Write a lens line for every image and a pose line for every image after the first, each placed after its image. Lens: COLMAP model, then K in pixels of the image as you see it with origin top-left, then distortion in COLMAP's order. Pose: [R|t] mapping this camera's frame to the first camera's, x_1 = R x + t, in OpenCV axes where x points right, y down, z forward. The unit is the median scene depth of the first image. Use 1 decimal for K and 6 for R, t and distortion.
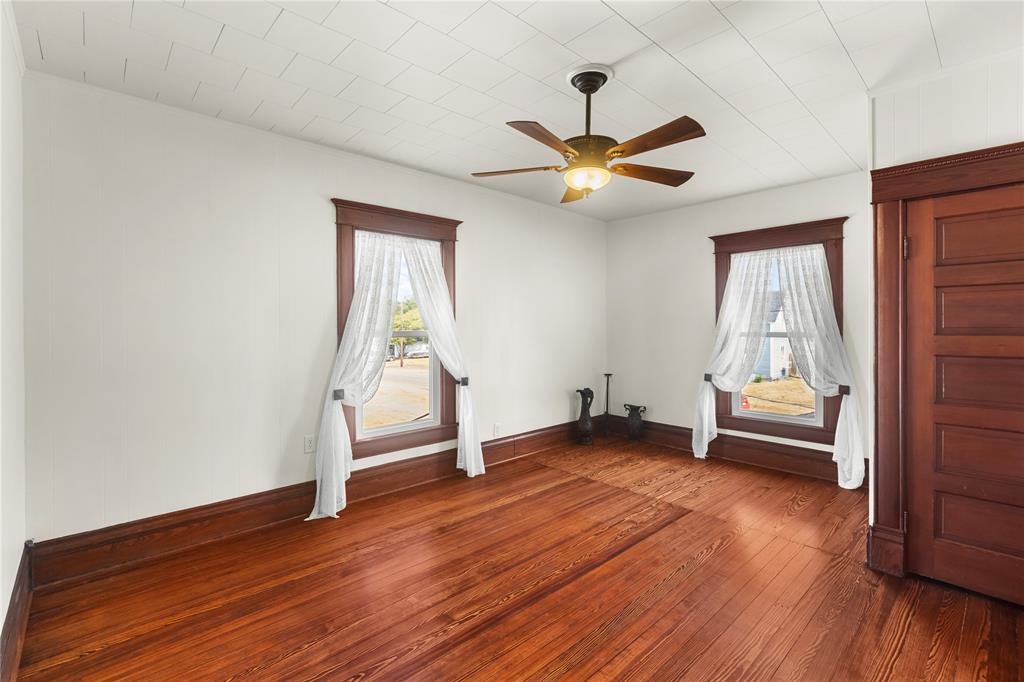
lens RADIAL K [[464.1, 0, 511.0], [0, 464.1, 330.0], [0, 0, 1]] dist [0.004618, 0.000108]
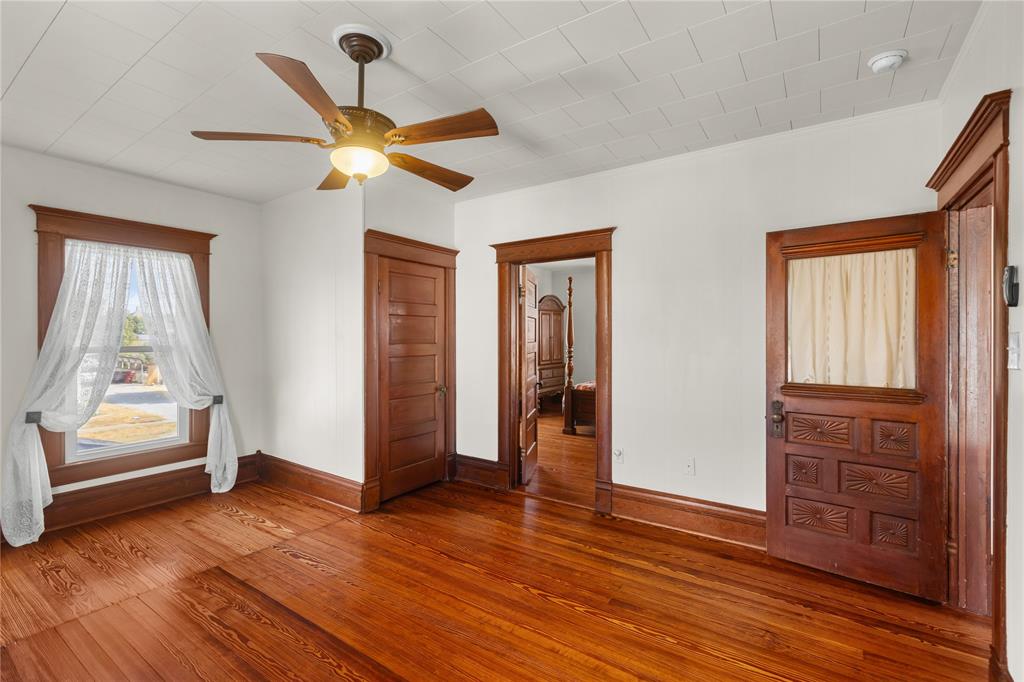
lens RADIAL K [[464.1, 0, 504.9], [0, 464.1, 340.7], [0, 0, 1]] dist [0.004618, 0.000108]
pose [[-0.225848, -0.006503, 0.974141, -0.522222], [0.005656, 0.999952, 0.007987, -0.011505], [-0.974146, 0.007314, -0.225800, 0.696736]]
